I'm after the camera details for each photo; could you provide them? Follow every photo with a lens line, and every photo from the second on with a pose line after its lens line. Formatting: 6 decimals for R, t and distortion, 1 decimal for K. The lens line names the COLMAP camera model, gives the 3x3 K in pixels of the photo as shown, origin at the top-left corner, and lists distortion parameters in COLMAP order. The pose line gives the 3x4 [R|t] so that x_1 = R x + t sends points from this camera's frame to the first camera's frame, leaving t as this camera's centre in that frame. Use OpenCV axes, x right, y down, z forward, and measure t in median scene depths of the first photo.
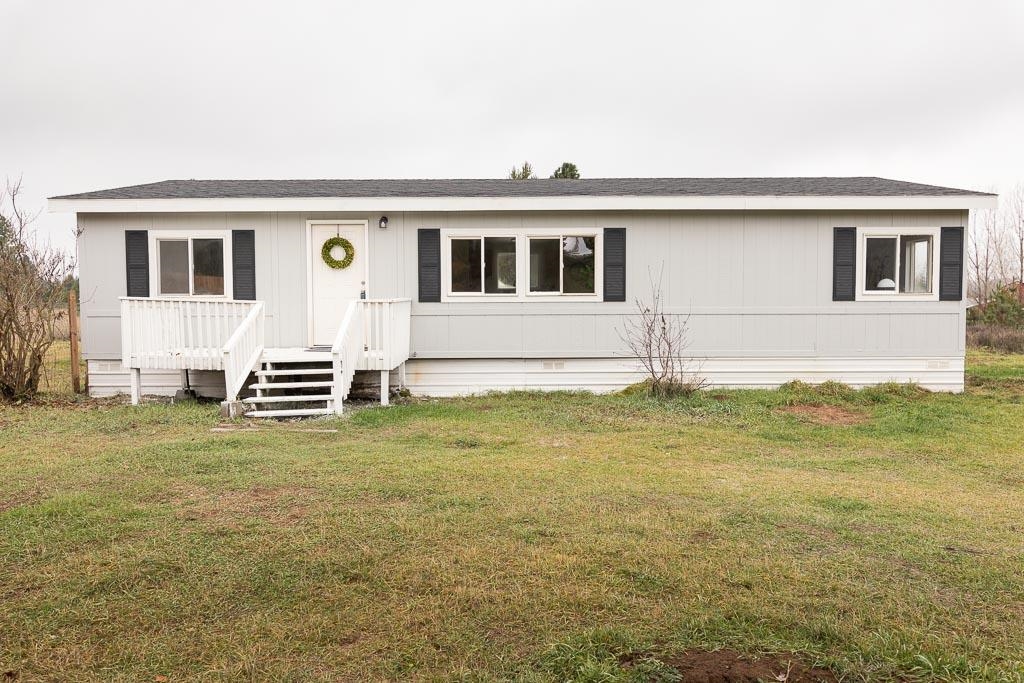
lens RADIAL K [[694.1, 0, 504.3], [0, 694.1, 346.0], [0, 0, 1]] dist [0.001478, -0.005802]
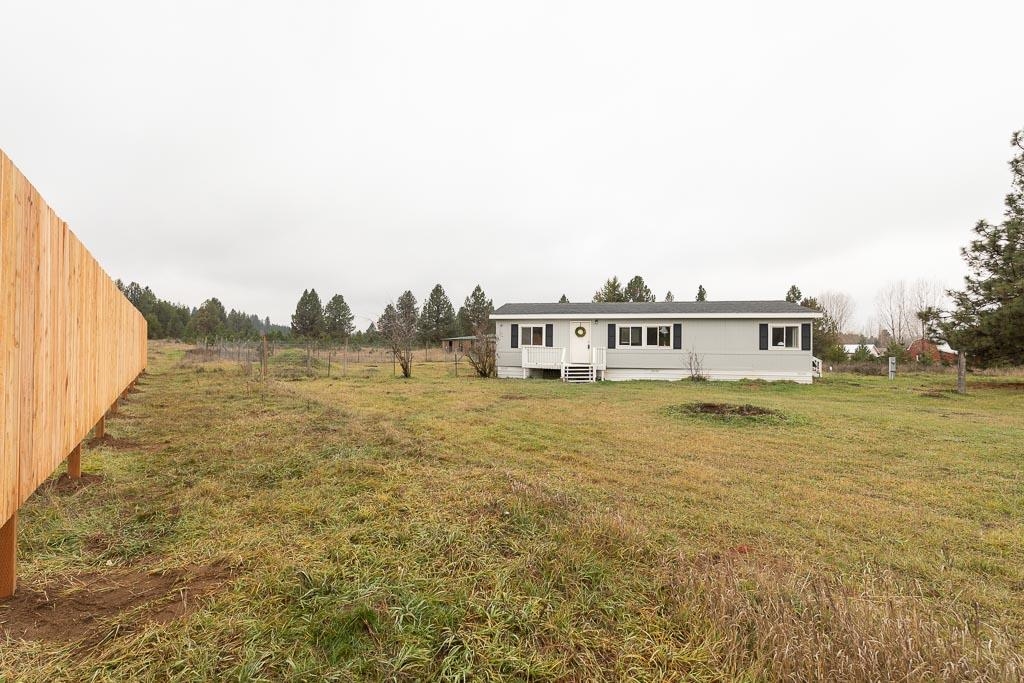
lens RADIAL K [[443.2, 0, 515.8], [0, 443.2, 339.4], [0, 0, 1]] dist [0.002905, 0.000060]
pose [[0.979159, 0.007395, -0.202961, -0.125641], [-0.020084, 0.997964, -0.060532, 0.021179], [0.202100, 0.063347, 0.977314, -0.944817]]
